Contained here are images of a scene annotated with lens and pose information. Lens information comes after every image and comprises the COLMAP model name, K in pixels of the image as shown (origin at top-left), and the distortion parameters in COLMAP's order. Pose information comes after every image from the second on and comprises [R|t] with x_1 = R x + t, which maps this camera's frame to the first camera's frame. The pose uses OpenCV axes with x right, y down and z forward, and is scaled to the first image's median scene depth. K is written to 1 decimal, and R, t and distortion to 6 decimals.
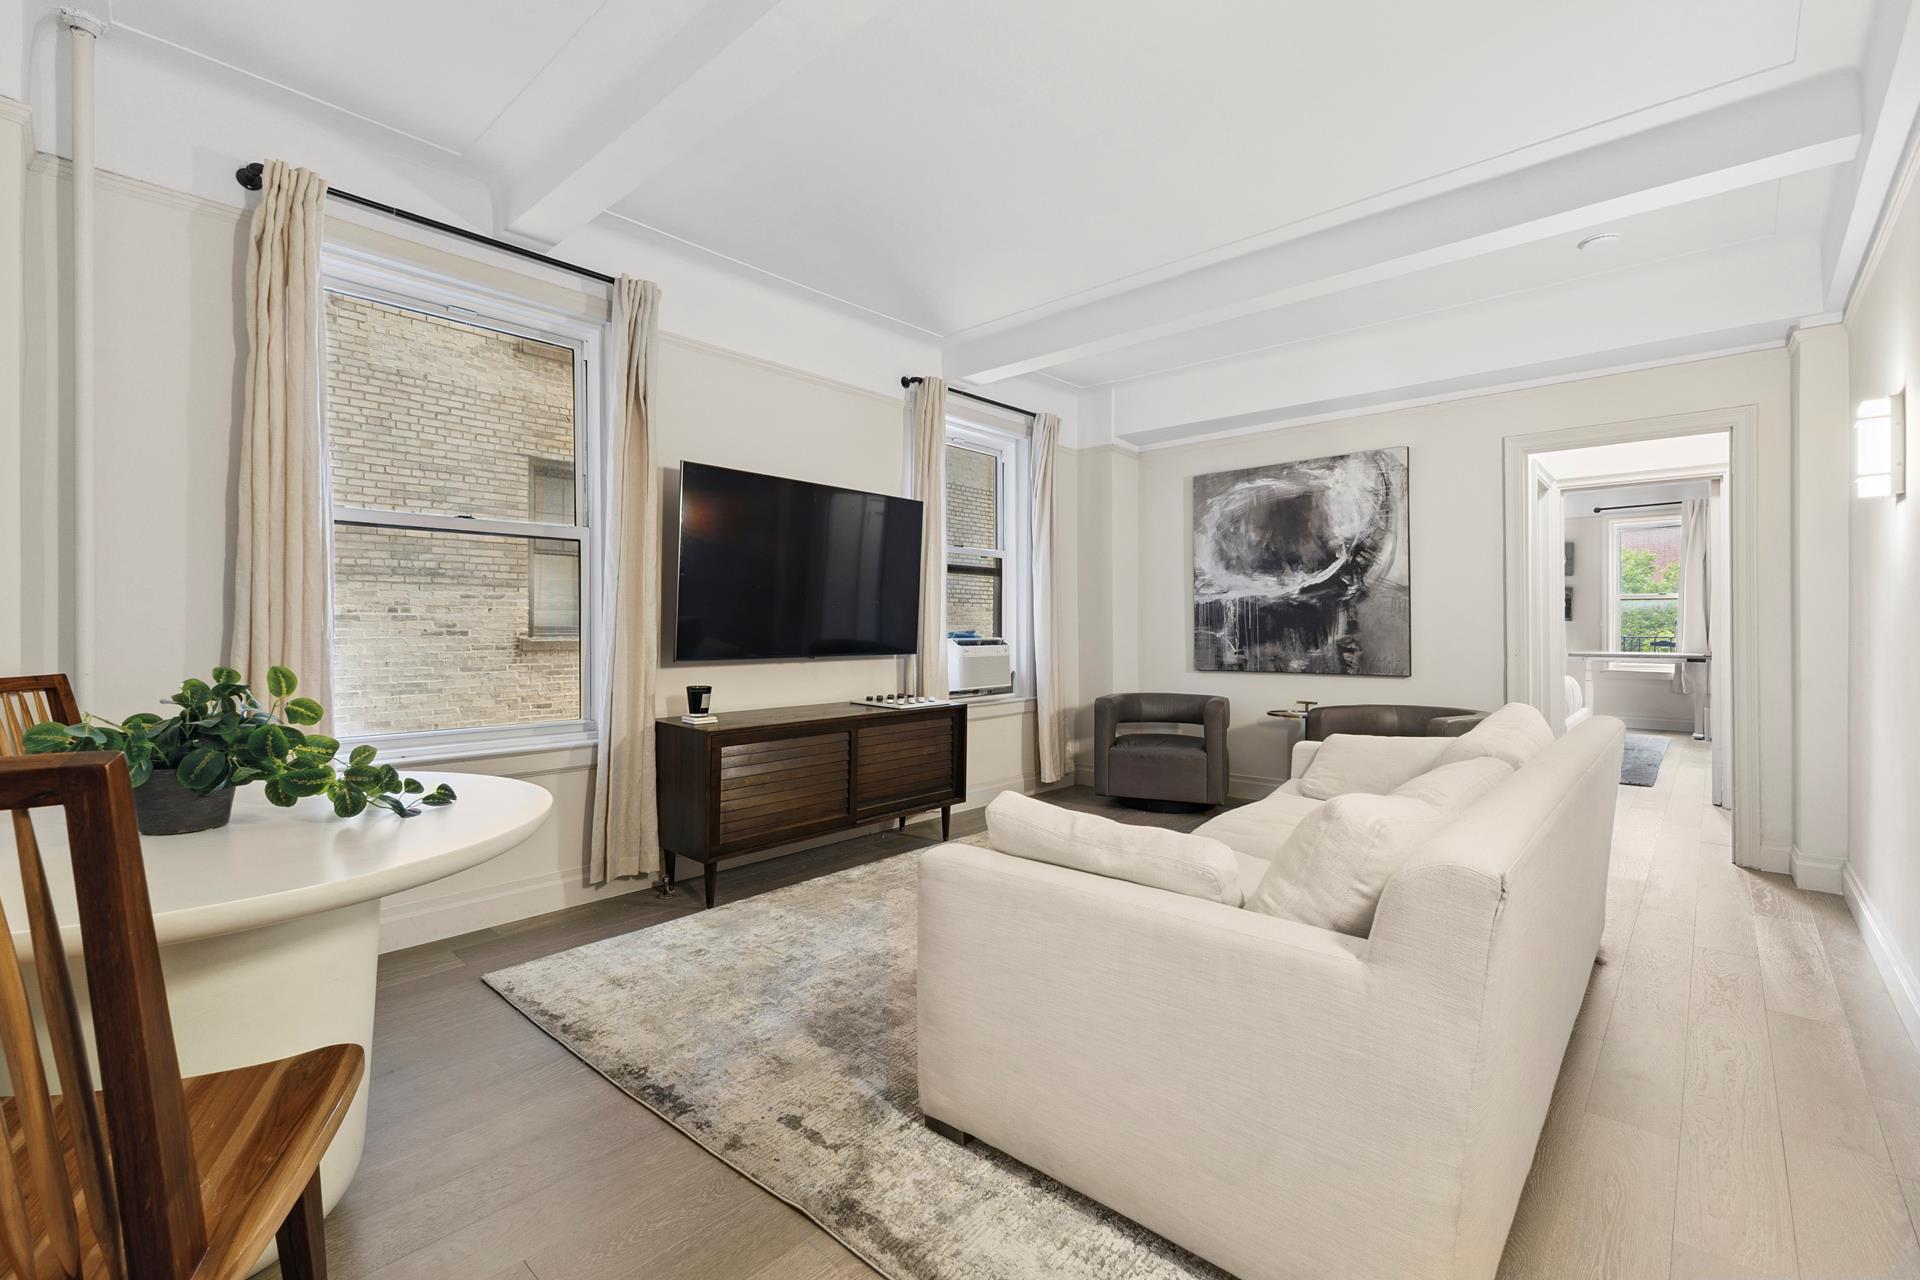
lens RADIAL K [[816.8, 0, 964.6], [0, 816.8, 621.4], [0, 0, 1]] dist [0.003211, 0.000424]
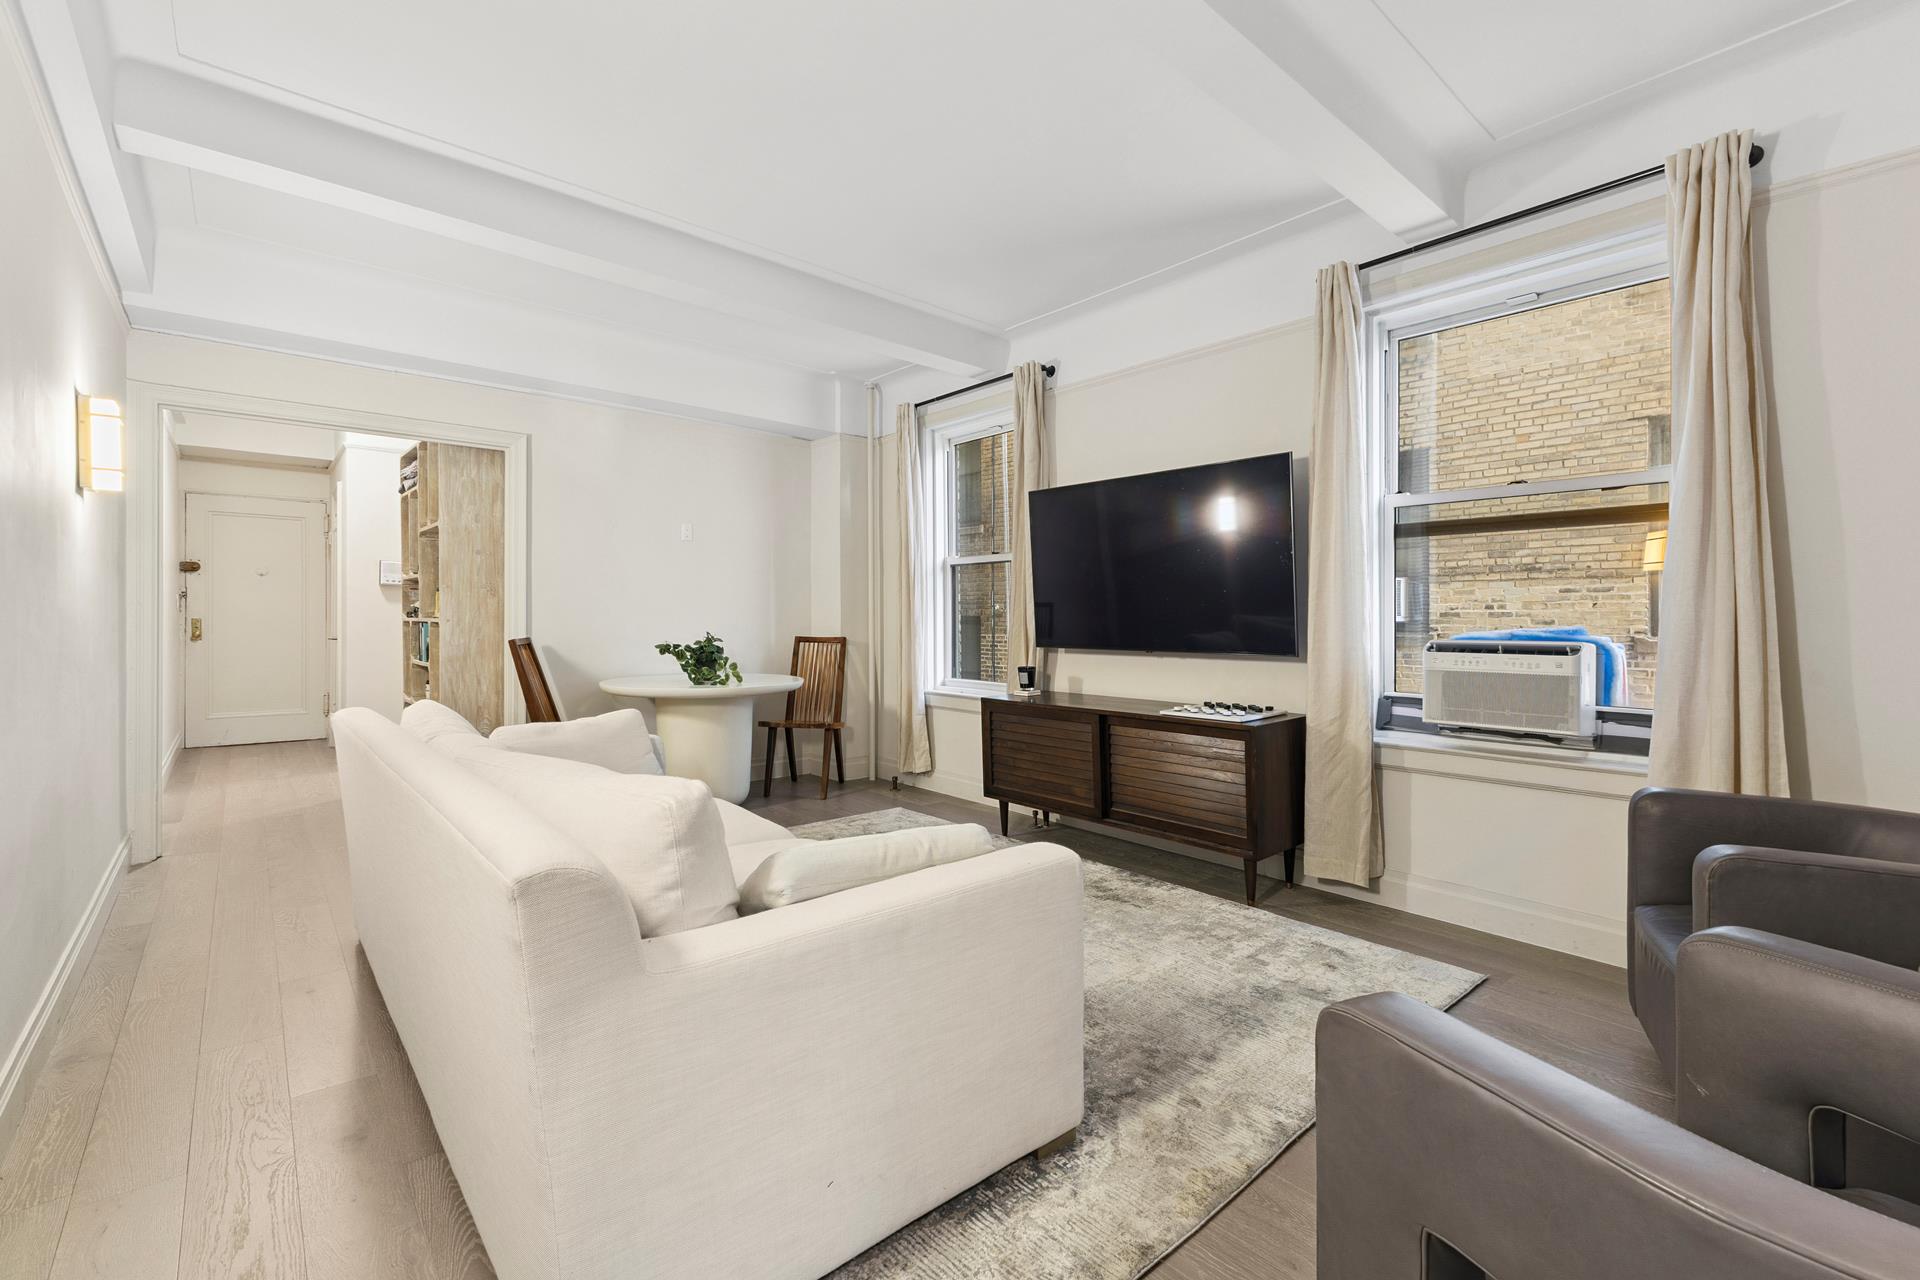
lens RADIAL K [[816.8, 0, 959.3], [0, 816.8, 623.0], [0, 0, 1]] dist [0.003211, 0.000424]
pose [[-0.115222, 0.000075, -0.993340, 0.409951], [0.003780, 0.999993, -0.000363, 0.004061], [0.993333, -0.003796, -0.115221, 0.445166]]
